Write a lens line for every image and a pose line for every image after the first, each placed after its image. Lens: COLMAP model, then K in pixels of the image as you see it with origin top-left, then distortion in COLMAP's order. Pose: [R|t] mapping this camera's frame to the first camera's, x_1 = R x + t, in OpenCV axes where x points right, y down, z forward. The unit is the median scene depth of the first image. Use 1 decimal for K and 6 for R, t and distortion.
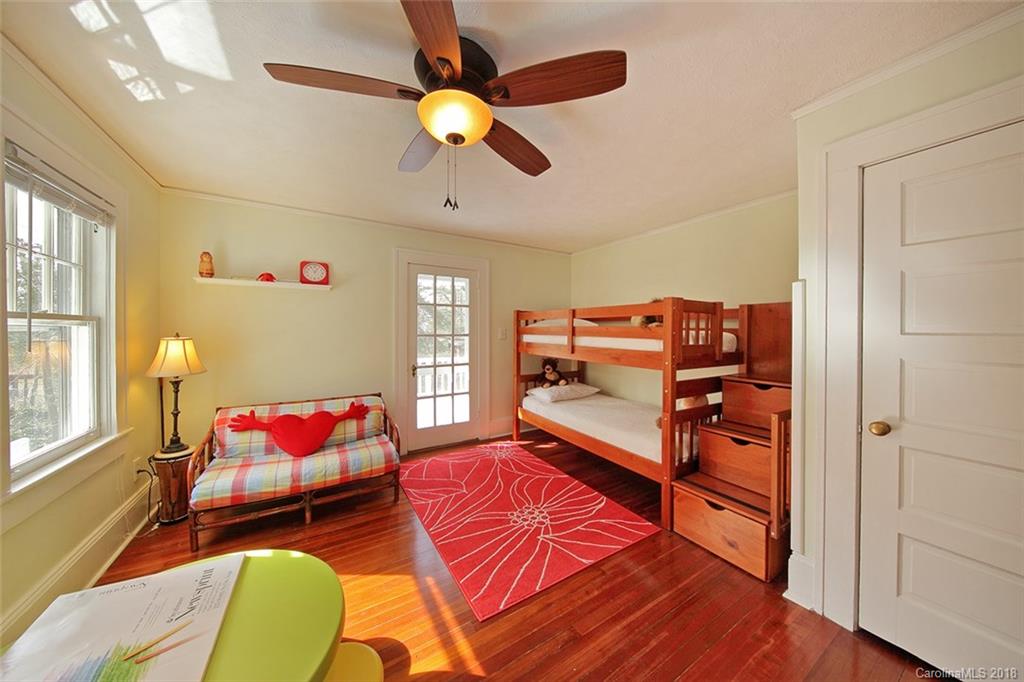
lens RADIAL K [[330.6, 0, 512.5], [0, 330.6, 332.7], [0, 0, 1]] dist [-0.000819, -0.000830]
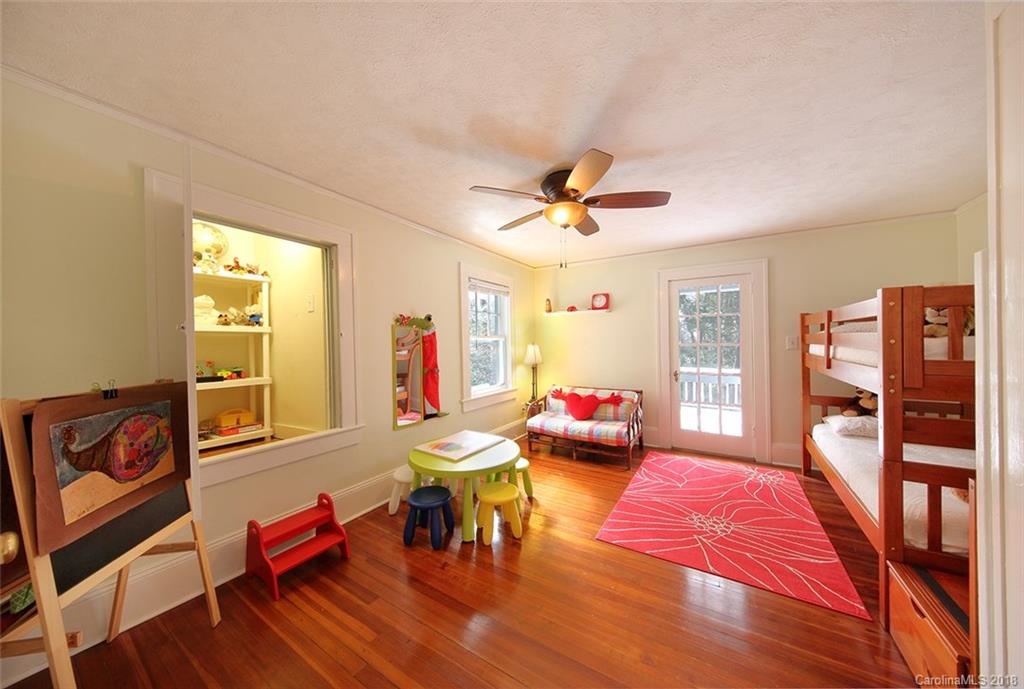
lens RADIAL K [[330.6, 0, 512.0], [0, 330.6, 343.8], [0, 0, 1]] dist [-0.000819, -0.000830]
pose [[0.440543, -0.000469, -0.897731, 0.598504], [0.003893, 0.999991, 0.001388, 0.002024], [0.897723, -0.004107, 0.440541, 0.010100]]
